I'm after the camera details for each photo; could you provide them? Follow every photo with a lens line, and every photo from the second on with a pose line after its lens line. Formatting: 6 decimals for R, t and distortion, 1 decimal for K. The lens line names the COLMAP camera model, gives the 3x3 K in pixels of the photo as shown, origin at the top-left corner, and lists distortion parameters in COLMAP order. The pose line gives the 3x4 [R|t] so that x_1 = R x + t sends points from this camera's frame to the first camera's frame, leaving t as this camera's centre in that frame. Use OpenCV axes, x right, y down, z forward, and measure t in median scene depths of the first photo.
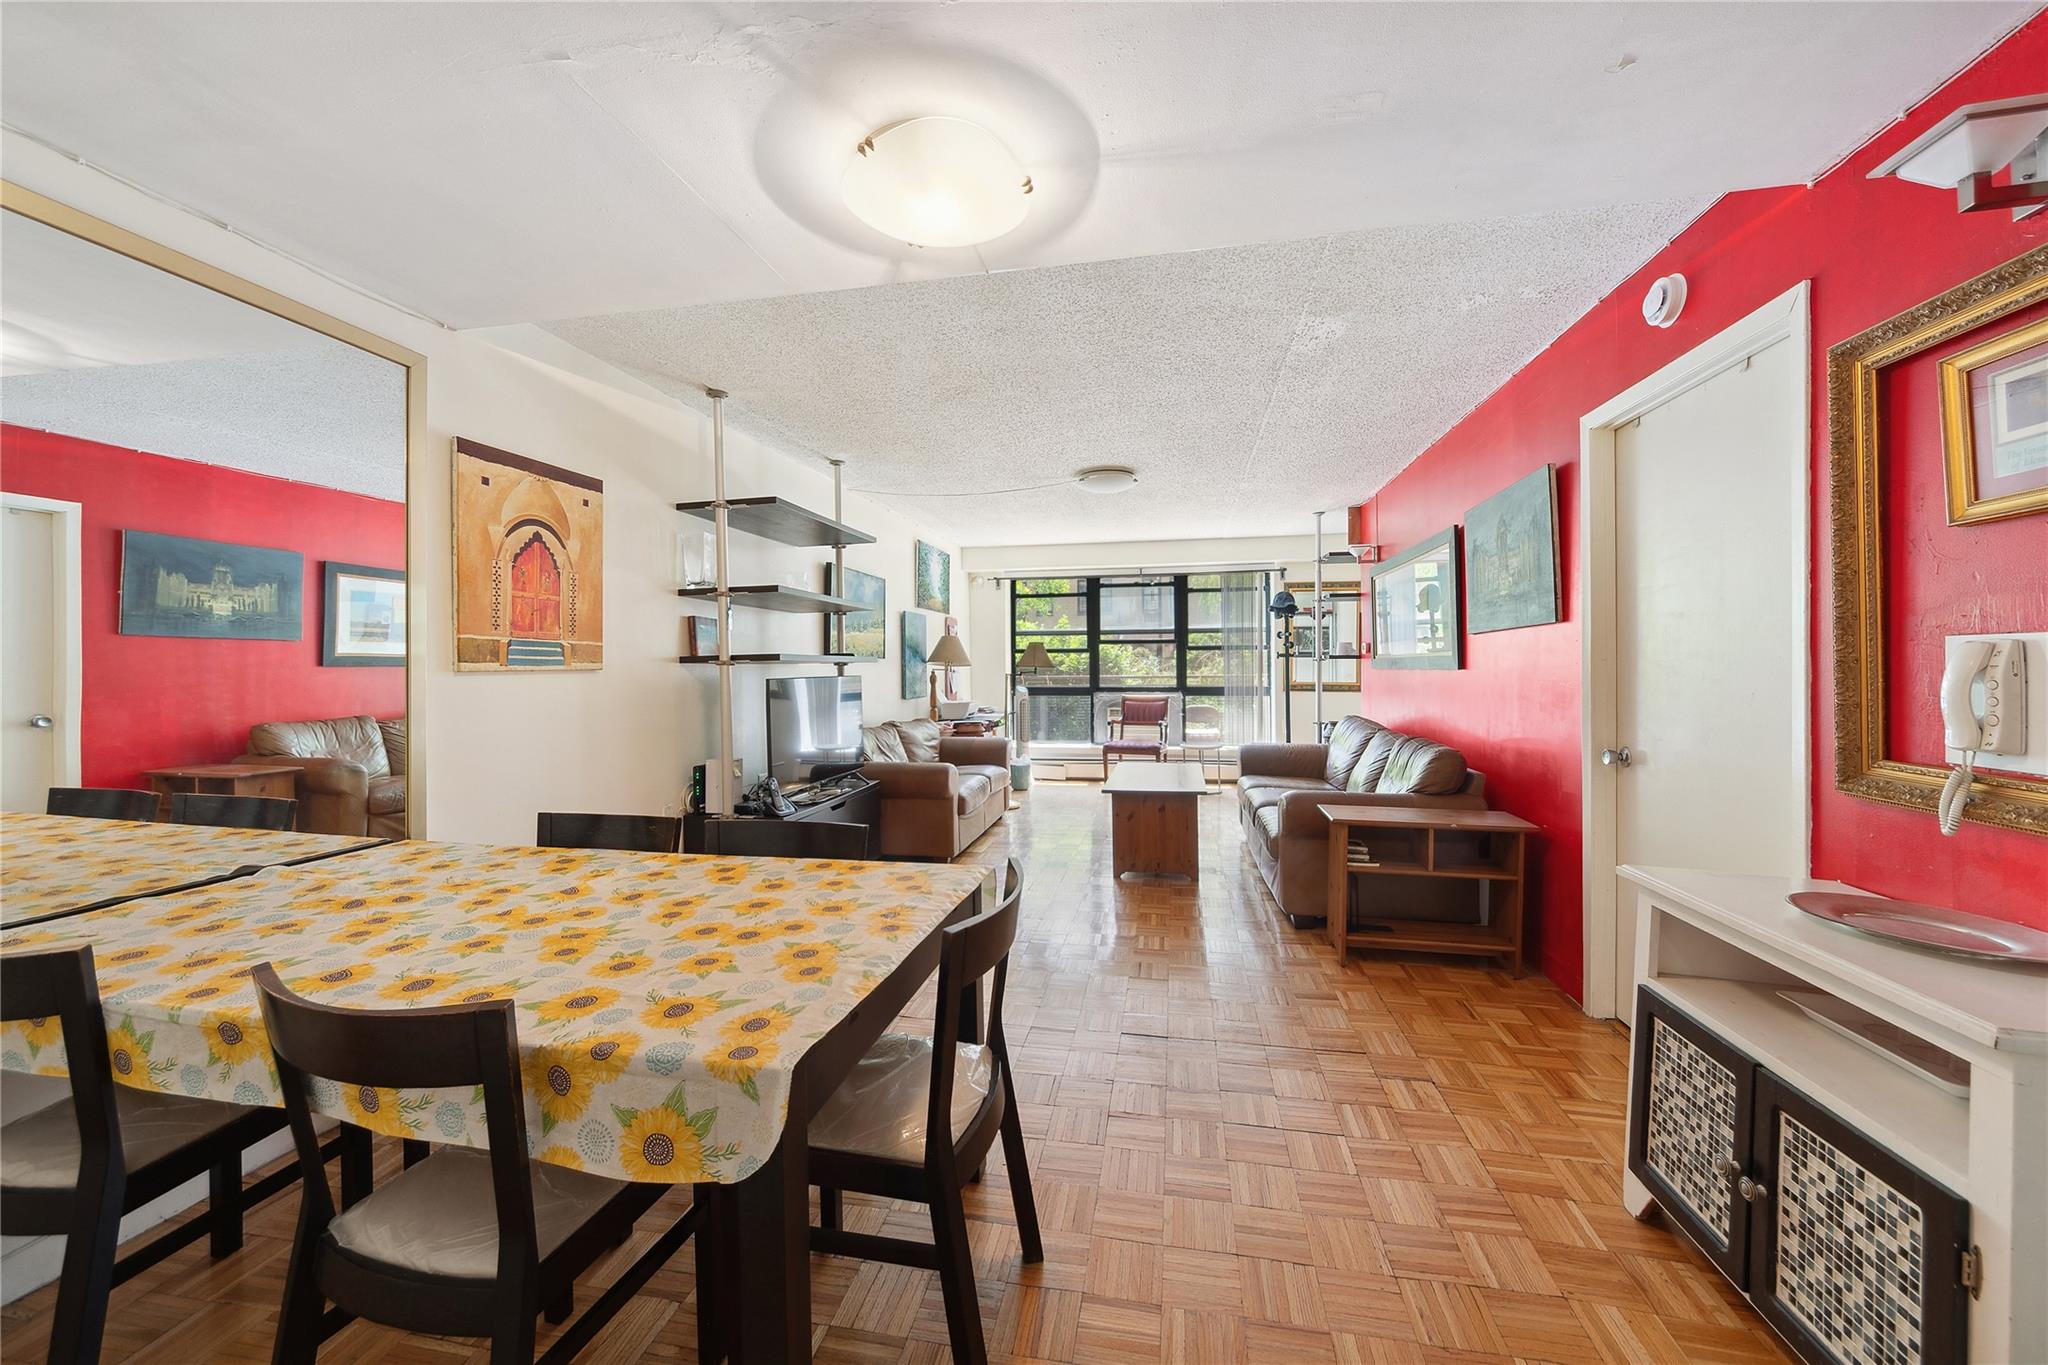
lens RADIAL K [[754.8, 0, 1030.9], [0, 754.8, 662.3], [0, 0, 1]] dist [-0.001547, -0.000108]
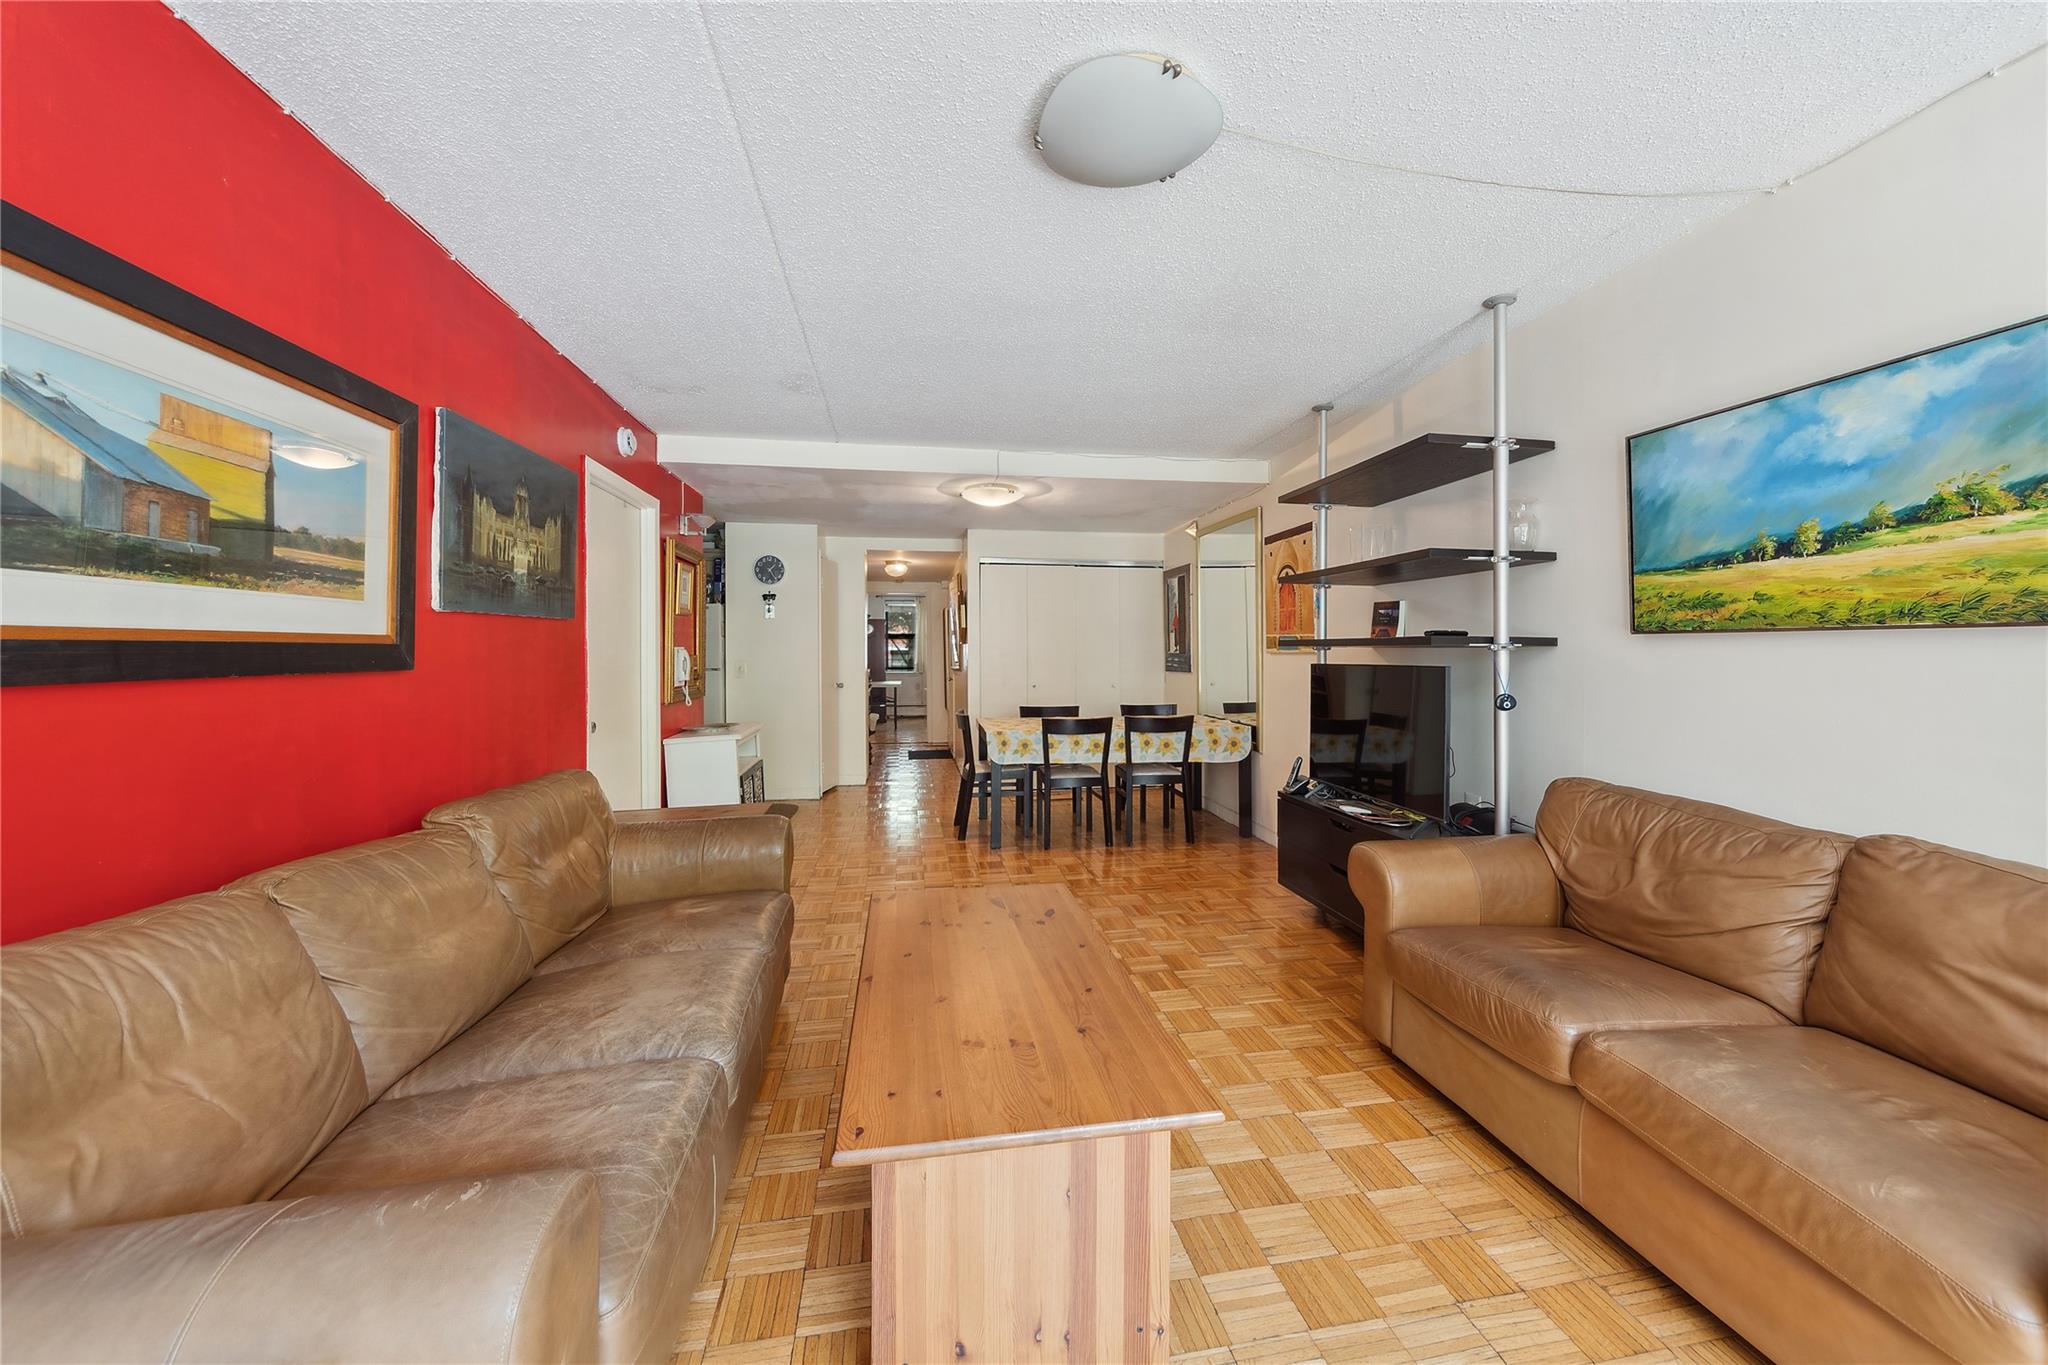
lens RADIAL K [[725.7, 0, 1026.0], [0, 725.7, 653.6], [0, 0, 1]] dist [-0.000138, -0.000018]
pose [[-0.936577, 0.011515, -0.350273, 0.222947], [0.011452, 0.999932, 0.002251, 0.000910], [0.350275, -0.001904, -0.936645, 1.092825]]
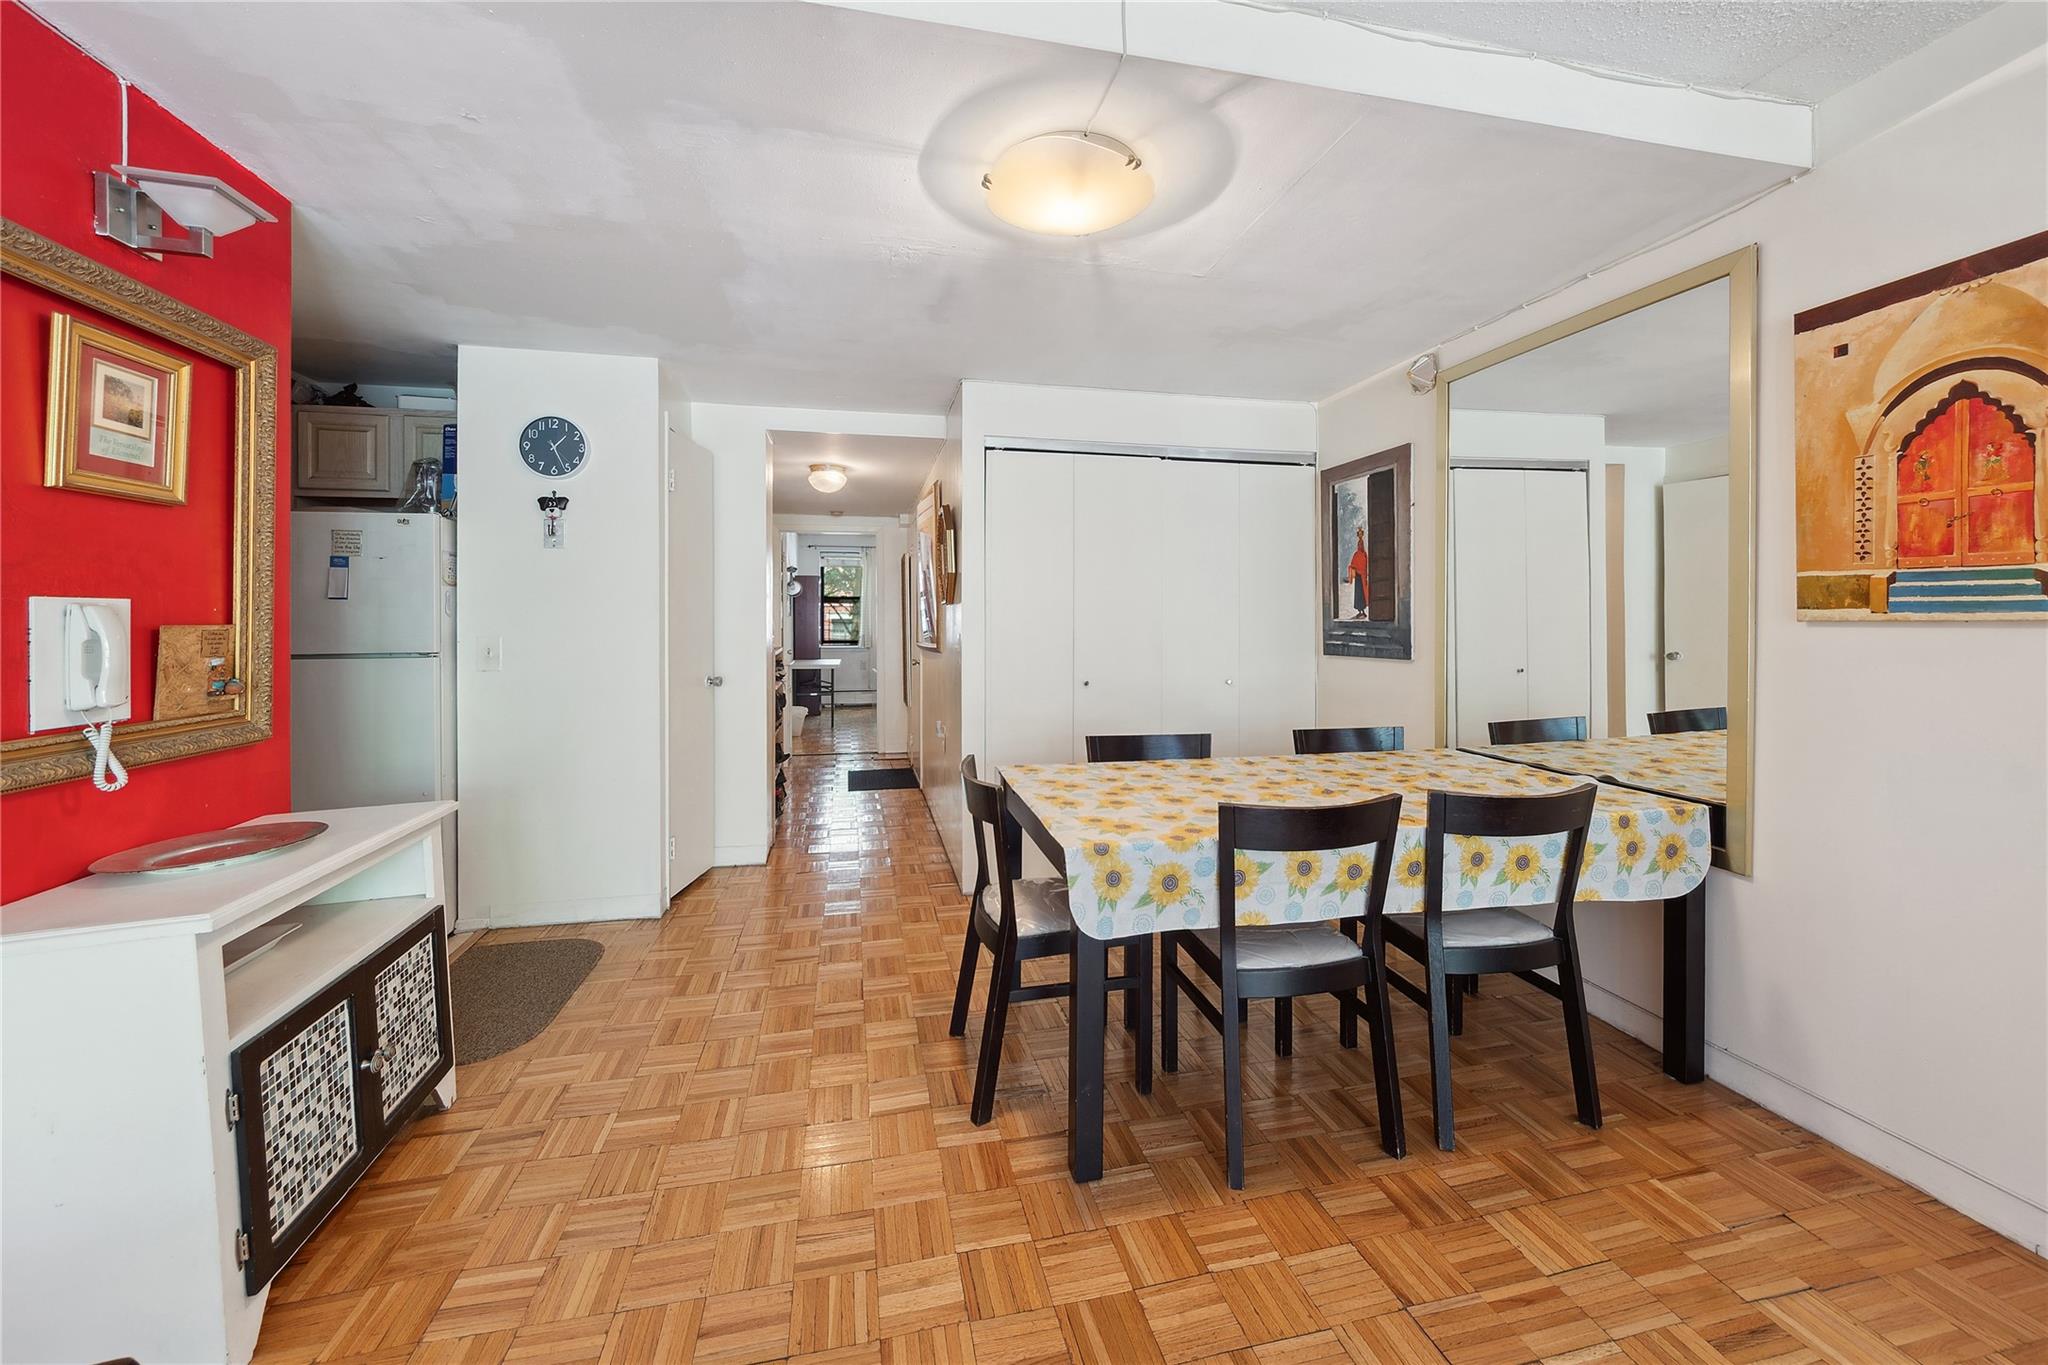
lens RADIAL K [[763.7, 0, 1017.9], [0, 763.7, 627.3], [0, 0, 1]] dist [-0.007069, 0.003643]
pose [[-0.917468, 0.011649, -0.397638, 0.115184], [0.009072, 0.999924, 0.008362, 0.001937], [0.397705, 0.004064, -0.917504, 0.585867]]
